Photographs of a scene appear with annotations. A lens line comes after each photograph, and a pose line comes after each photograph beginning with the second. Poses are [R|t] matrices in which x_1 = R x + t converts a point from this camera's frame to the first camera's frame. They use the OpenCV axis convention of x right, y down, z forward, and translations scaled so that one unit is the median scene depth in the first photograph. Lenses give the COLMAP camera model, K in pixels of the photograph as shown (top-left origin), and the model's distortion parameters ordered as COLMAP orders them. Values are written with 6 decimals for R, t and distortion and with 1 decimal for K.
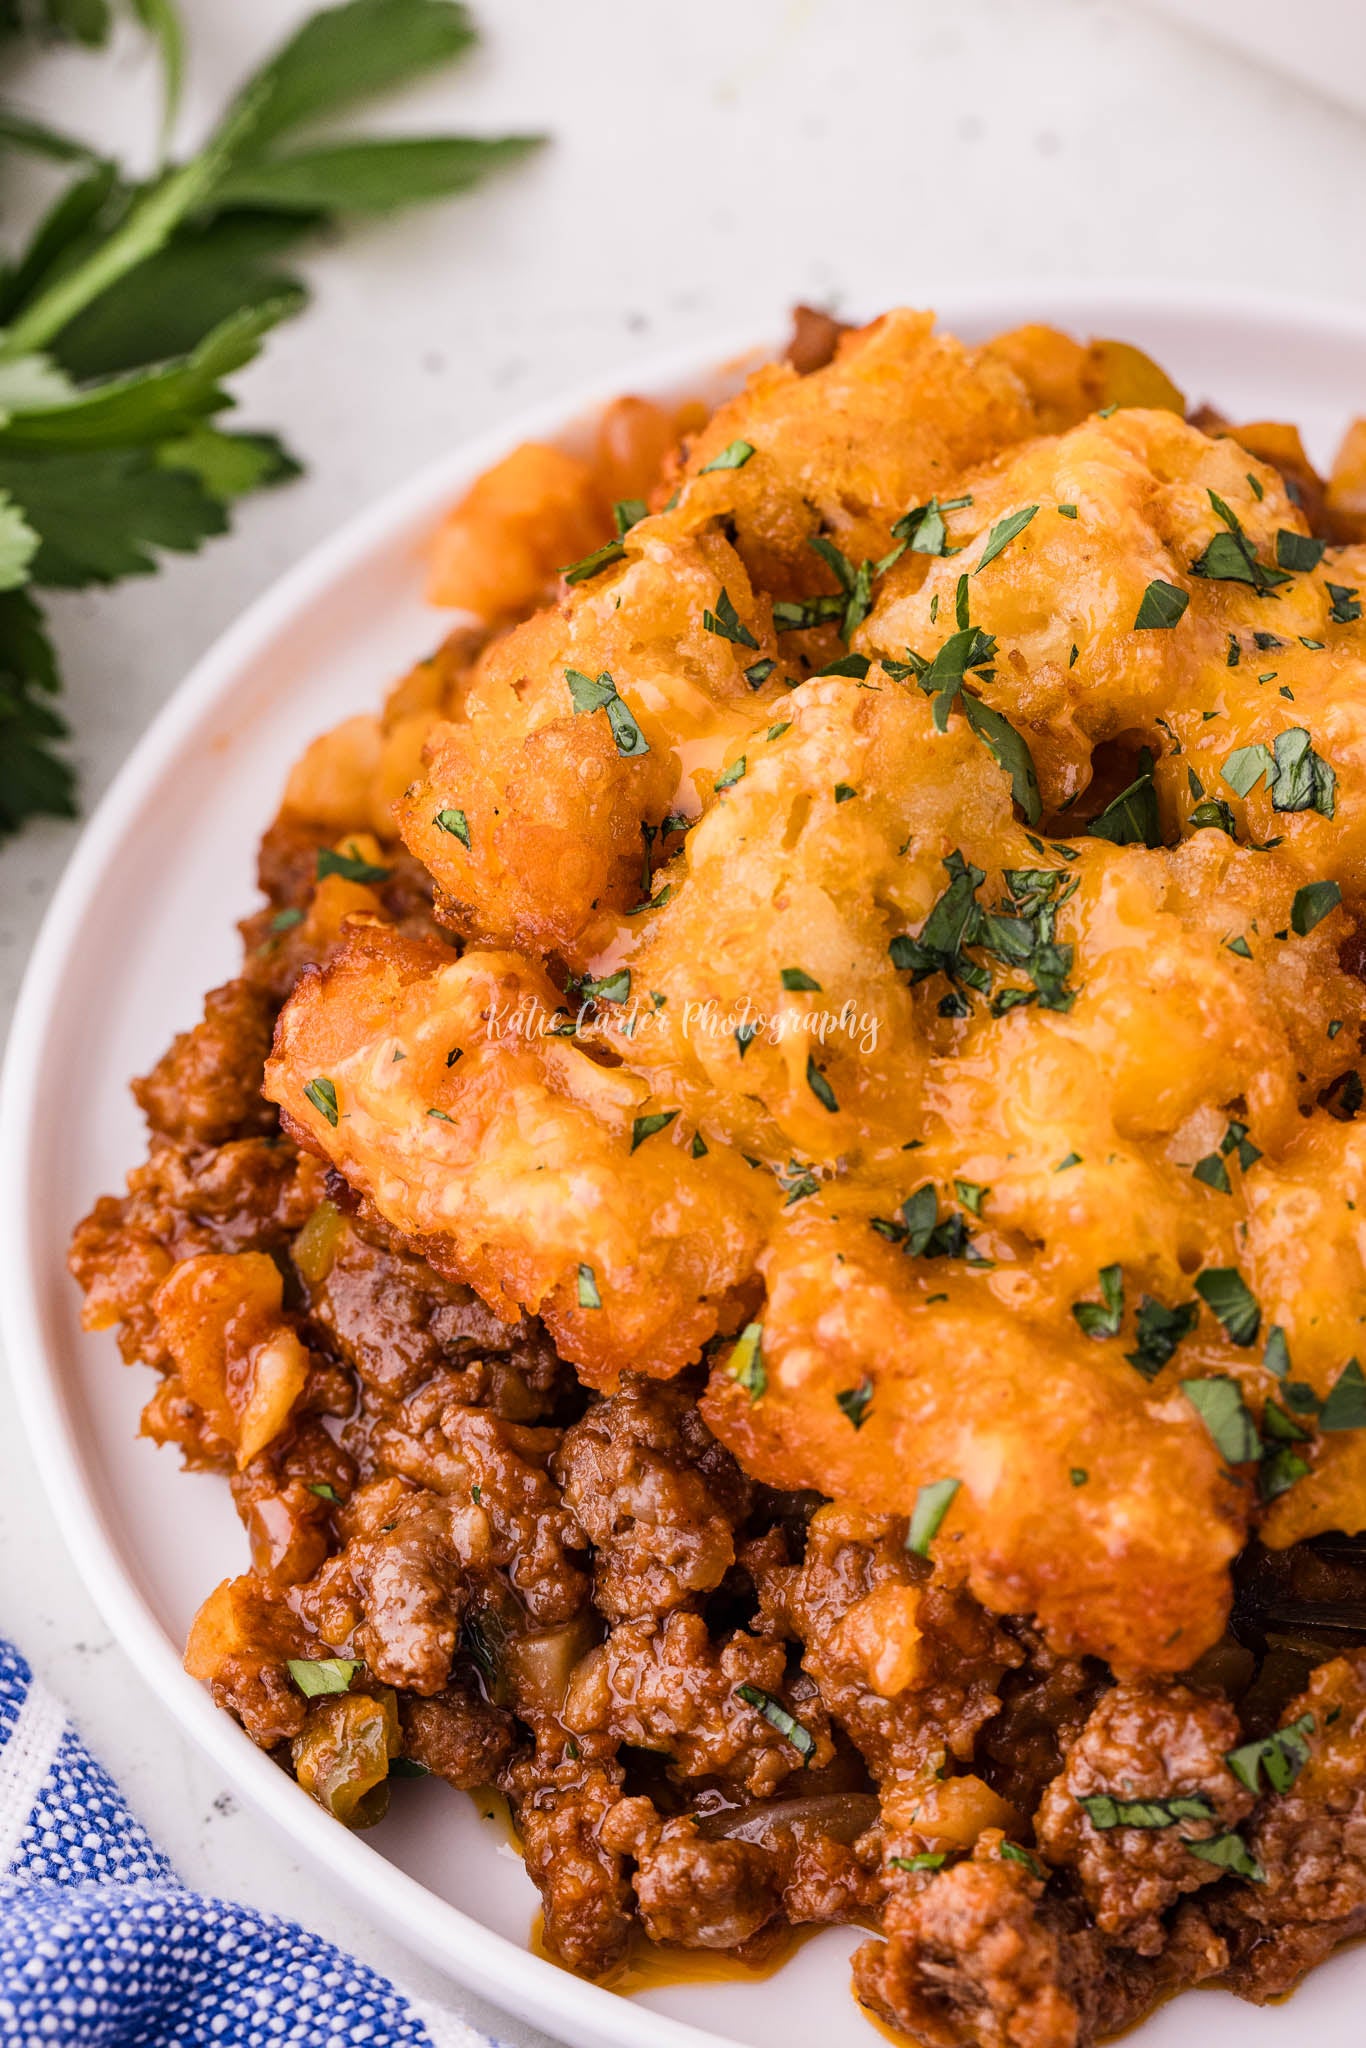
lens RADIAL K [[7180.7, 0, 683.0], [0, 7180.7, 1024.0], [0, 0, 1]] dist [-0.182102, 0.776989]
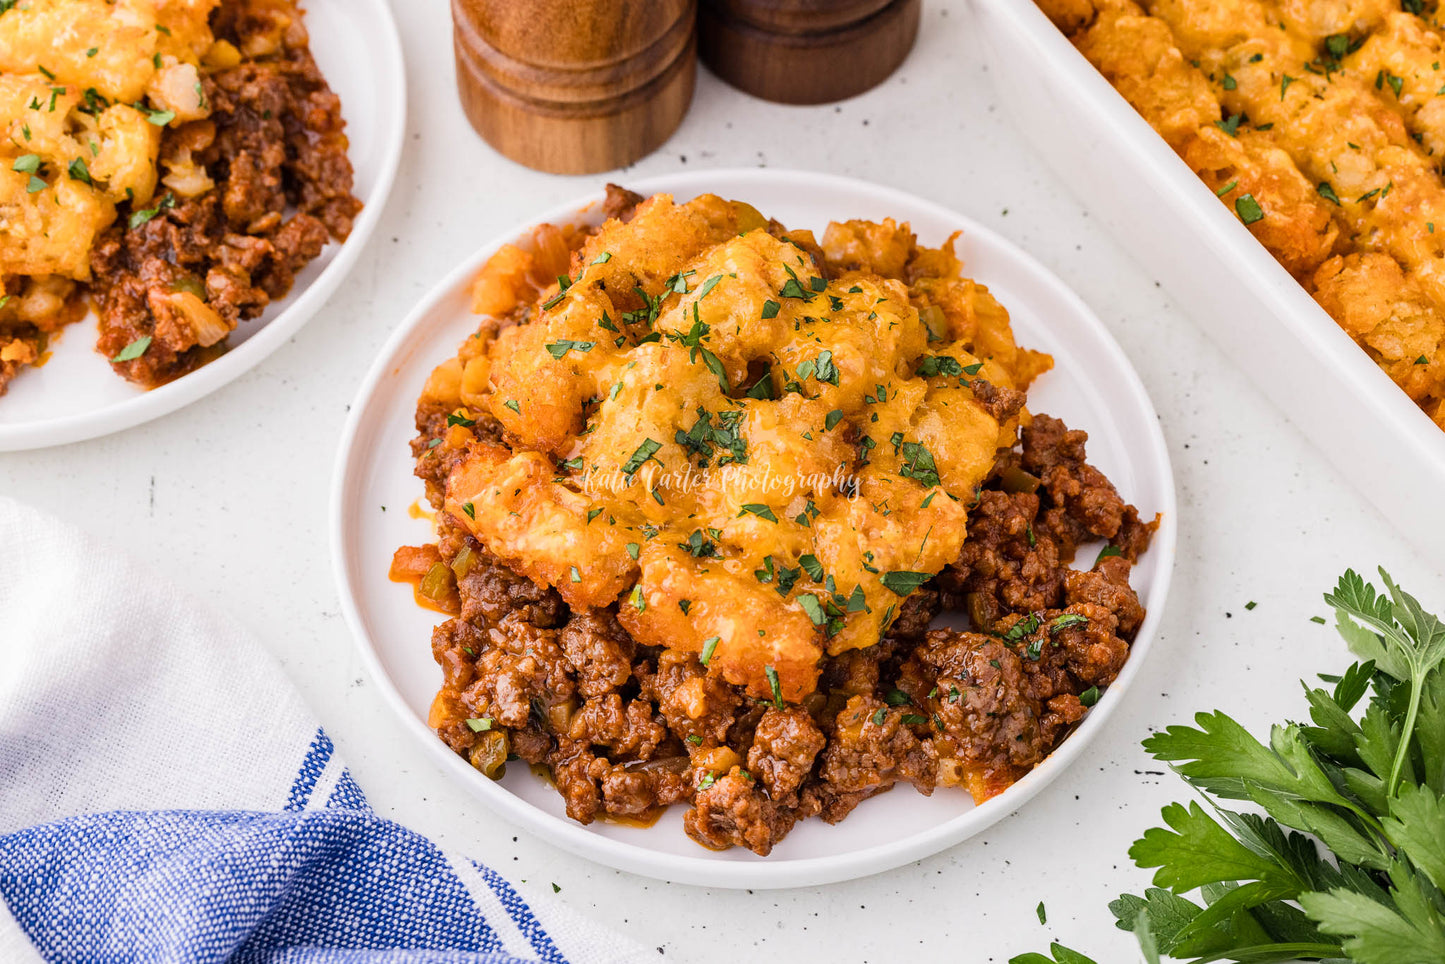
lens RADIAL K [[5066.5, 0, 722.5], [0, 5066.5, 482.0], [0, 0, 1]] dist [-0.182102, 0.776989]
pose [[0.994103, -0.053590, 0.094272, -0.134071], [0.051952, 0.998454, 0.019743, -0.032497], [-0.095184, -0.014728, 0.995351, -0.892652]]
